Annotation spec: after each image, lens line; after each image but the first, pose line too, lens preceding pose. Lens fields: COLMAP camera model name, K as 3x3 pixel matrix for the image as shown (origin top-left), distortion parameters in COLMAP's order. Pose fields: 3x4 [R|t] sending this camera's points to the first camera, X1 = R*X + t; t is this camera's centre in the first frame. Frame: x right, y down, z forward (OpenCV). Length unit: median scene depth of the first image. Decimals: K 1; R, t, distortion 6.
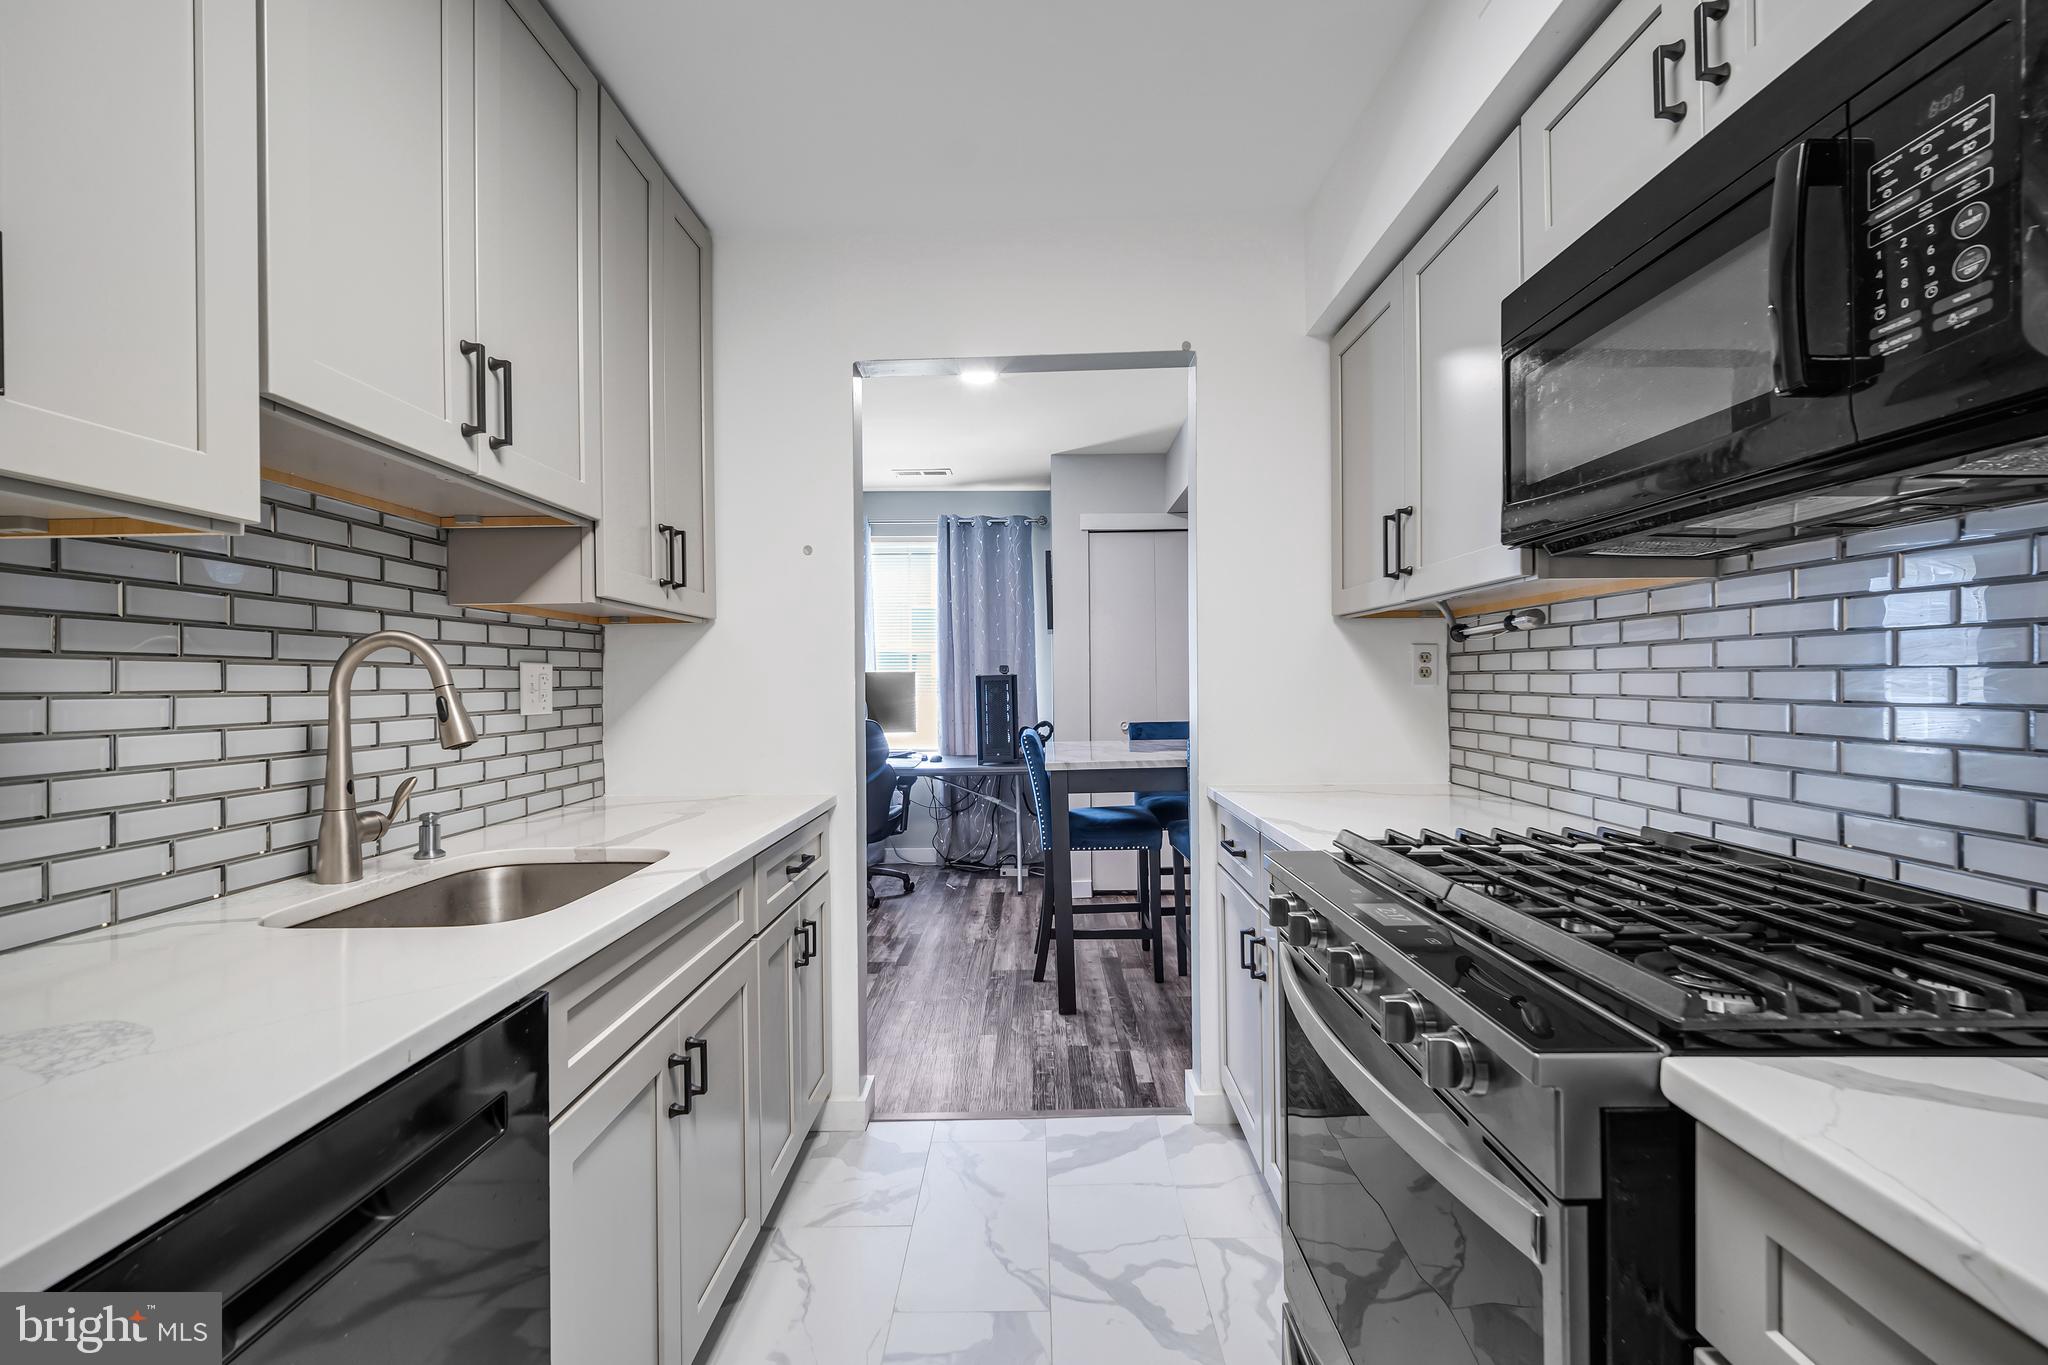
lens RADIAL K [[847.2, 0, 1028.1], [0, 847.2, 683.4], [0, 0, 1]] dist [-0.001382, 0.000022]
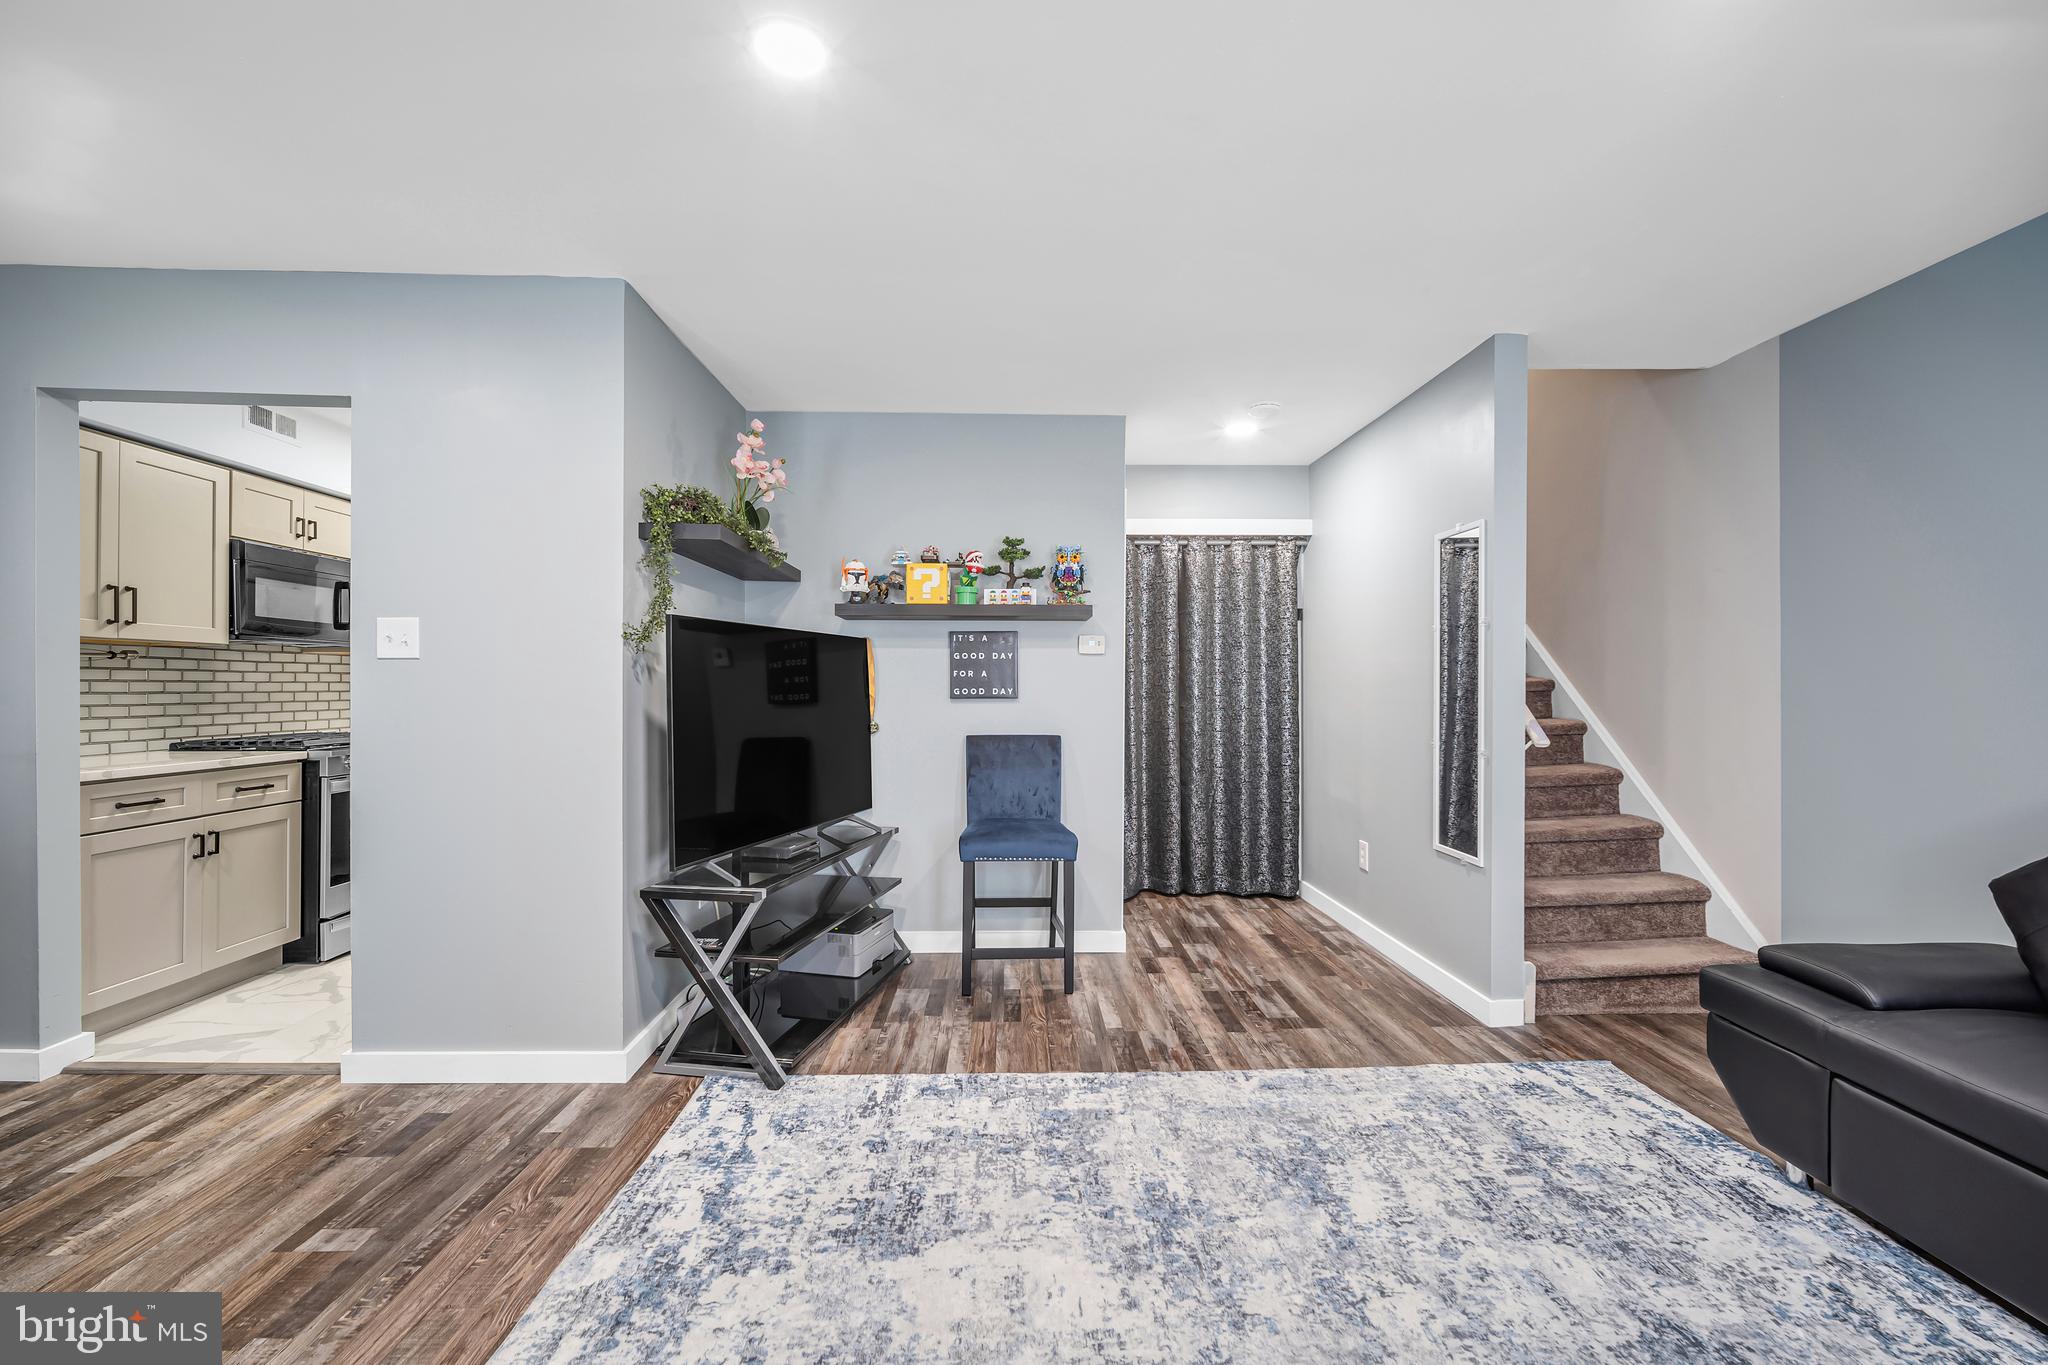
lens RADIAL K [[856.3, 0, 1021.9], [0, 856.3, 680.0], [0, 0, 1]] dist [-0.001731, 0.000454]
pose [[-0.999482, 0.008629, -0.031002, -0.866553], [0.008824, 0.999942, -0.006173, 0.005469], [0.030947, -0.006443, -0.999500, 1.807784]]
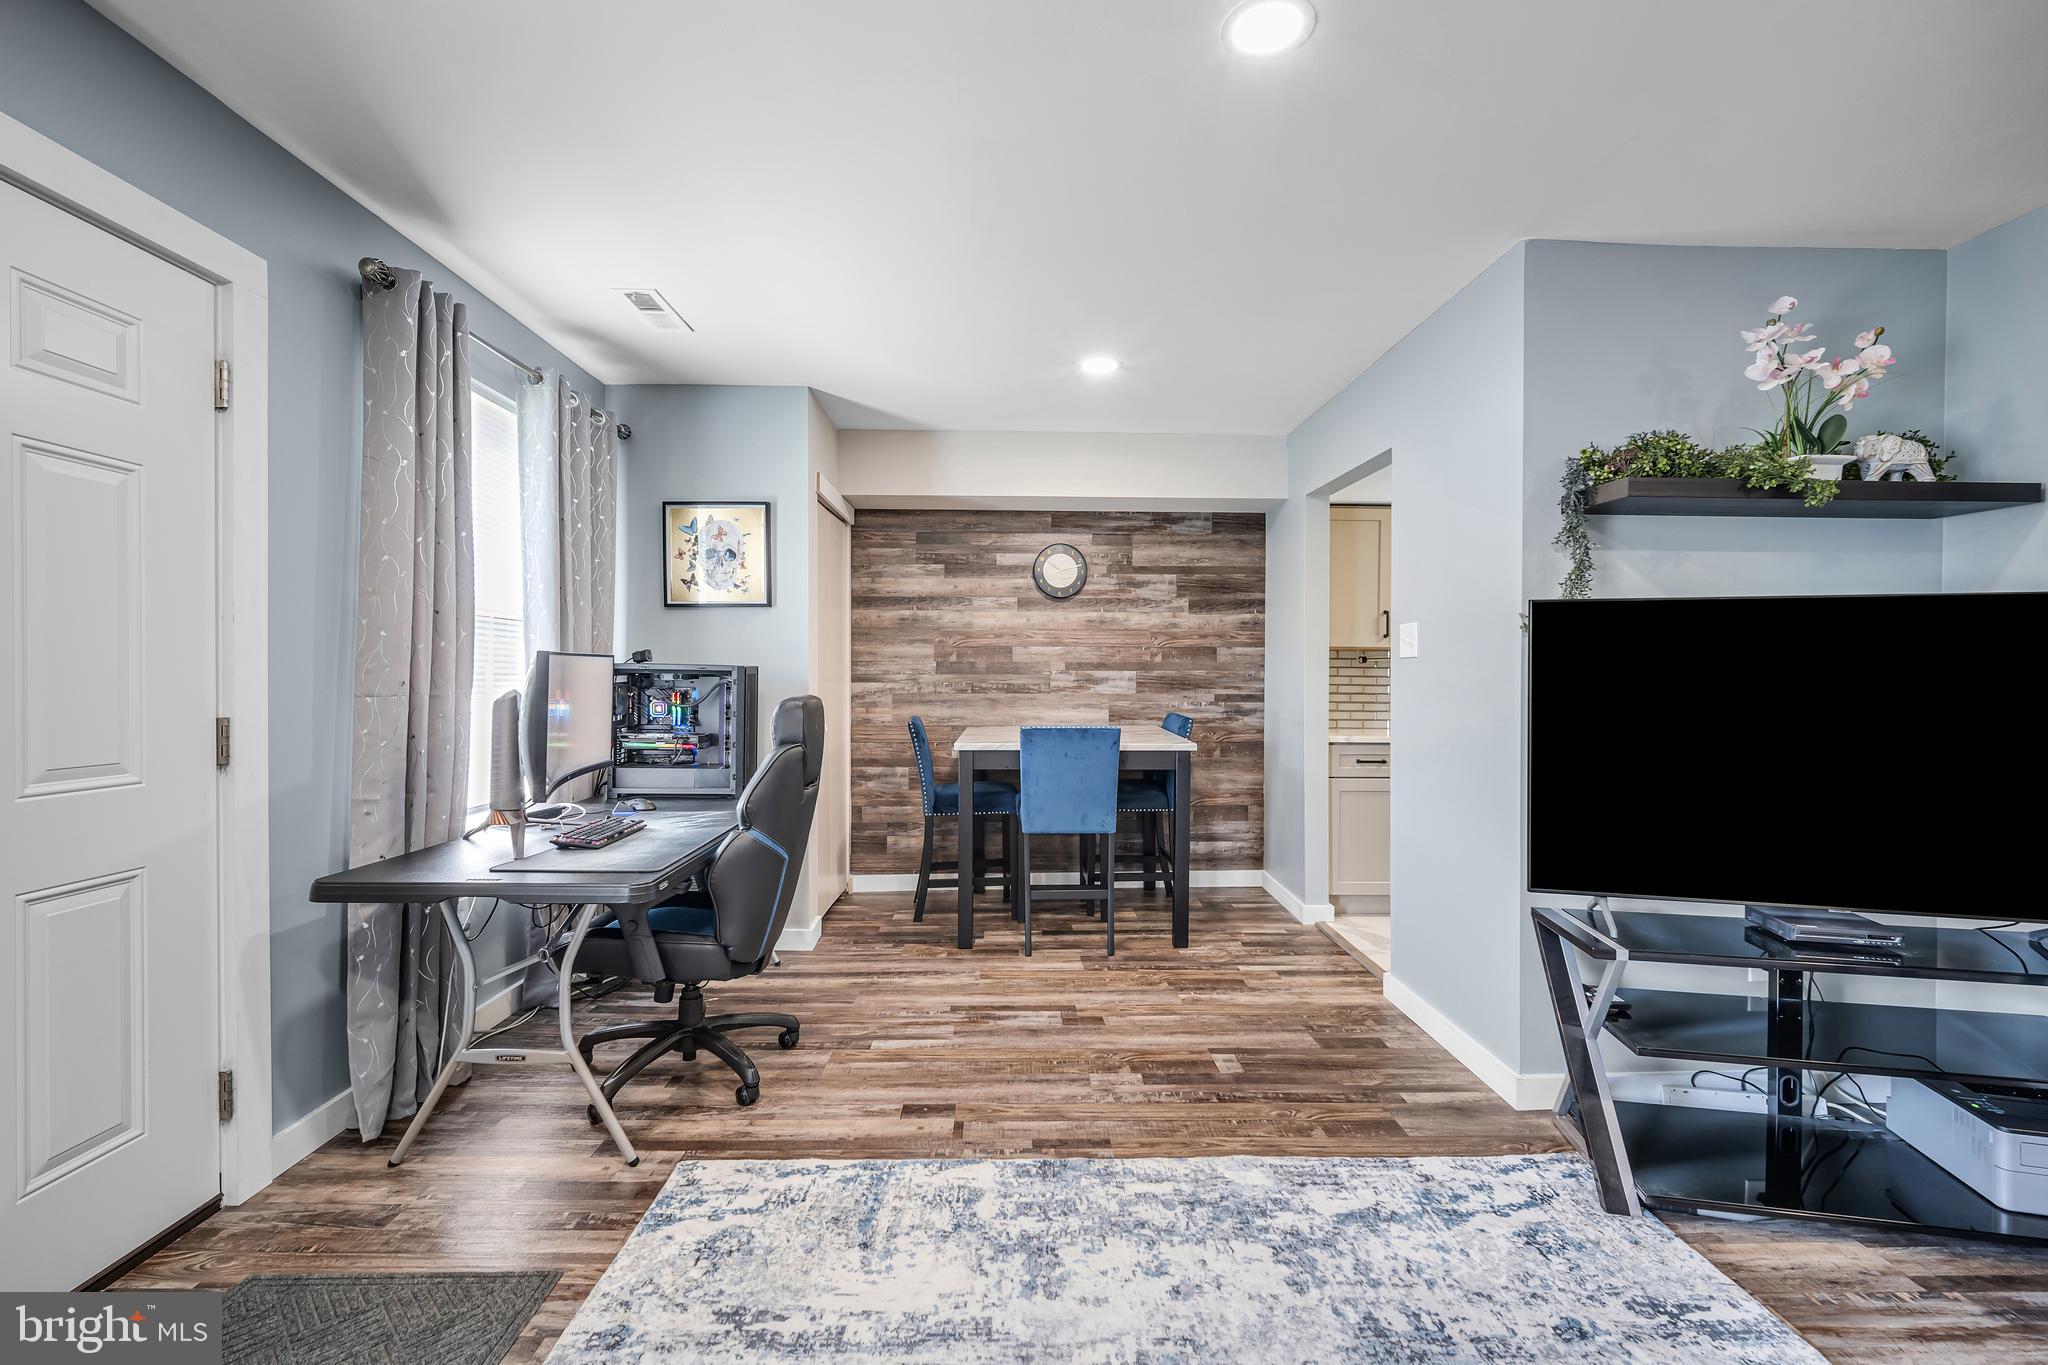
lens RADIAL K [[847.2, 0, 1028.1], [0, 847.2, 683.4], [0, 0, 1]] dist [-0.001382, 0.000022]
pose [[-0.041311, 0.002917, 0.999142, -1.292368], [-0.003550, 0.999989, -0.003066, 0.008863], [-0.999140, -0.003674, -0.041300, 1.390913]]
